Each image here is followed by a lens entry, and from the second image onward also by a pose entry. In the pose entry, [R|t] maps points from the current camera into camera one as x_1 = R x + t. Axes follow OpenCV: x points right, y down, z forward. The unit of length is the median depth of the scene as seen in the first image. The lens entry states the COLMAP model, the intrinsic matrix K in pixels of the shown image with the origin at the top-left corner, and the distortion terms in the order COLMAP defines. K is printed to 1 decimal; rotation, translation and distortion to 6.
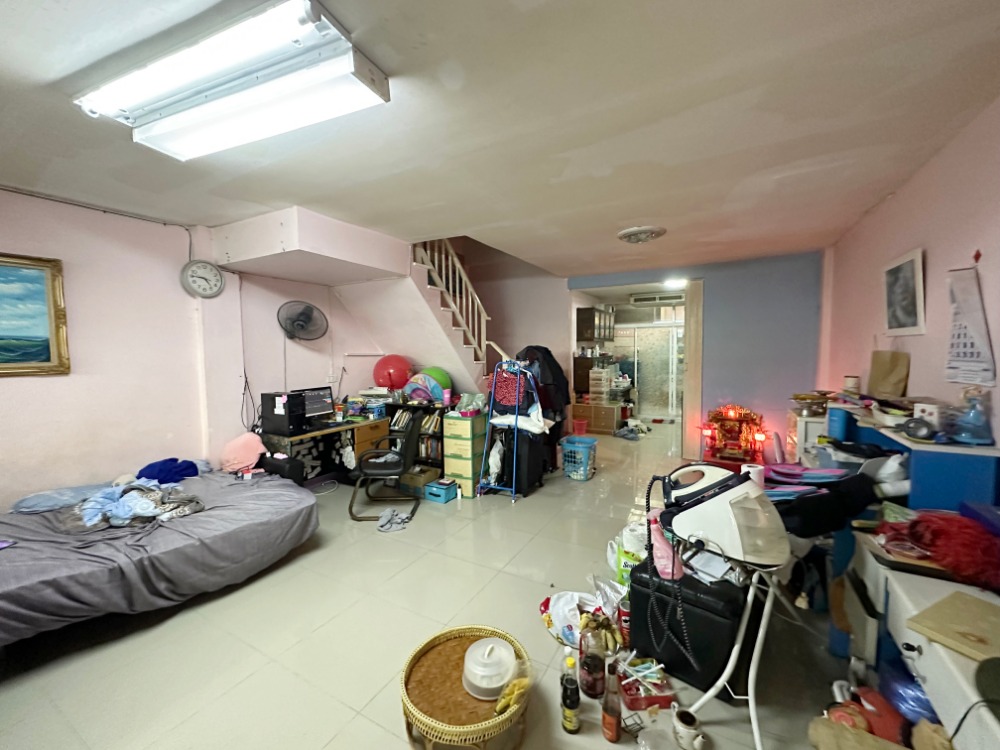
lens RADIAL K [[402.1, 0, 499.9], [0, 402.1, 373.7], [0, 0, 1]] dist [0.000776, -0.000606]
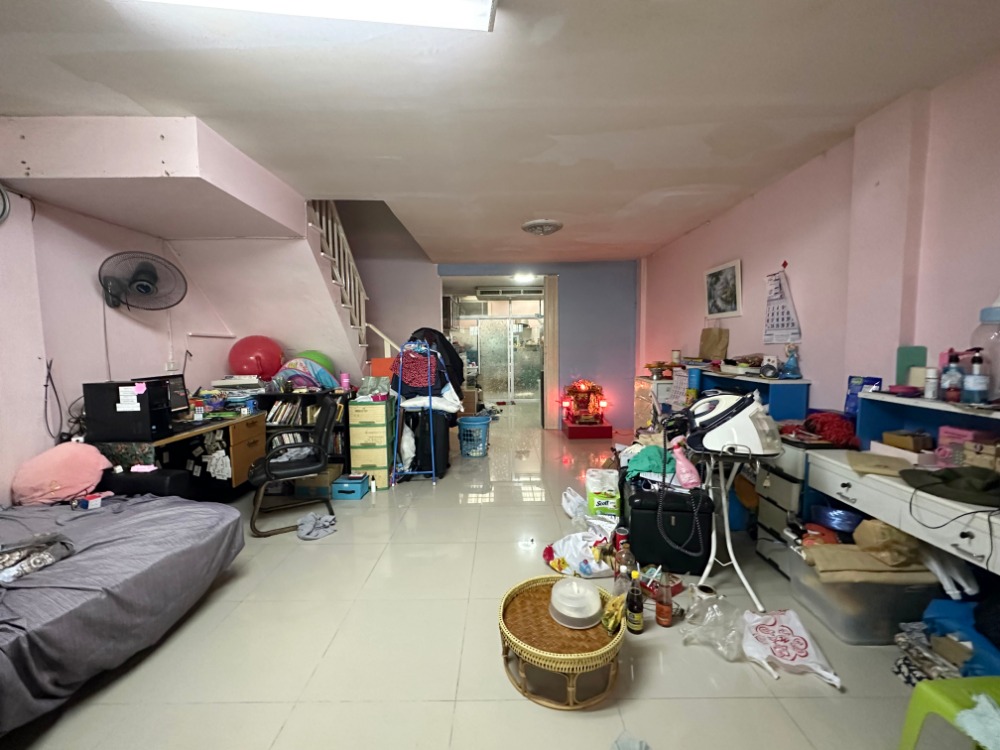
lens RADIAL K [[402.1, 0, 500.4], [0, 402.1, 374.5], [0, 0, 1]] dist [0.000776, -0.000606]
pose [[0.872383, -0.035556, 0.487527, -0.325152], [0.032095, 0.999365, 0.015454, 0.047302], [-0.487767, 0.002166, 0.872971, 0.075806]]
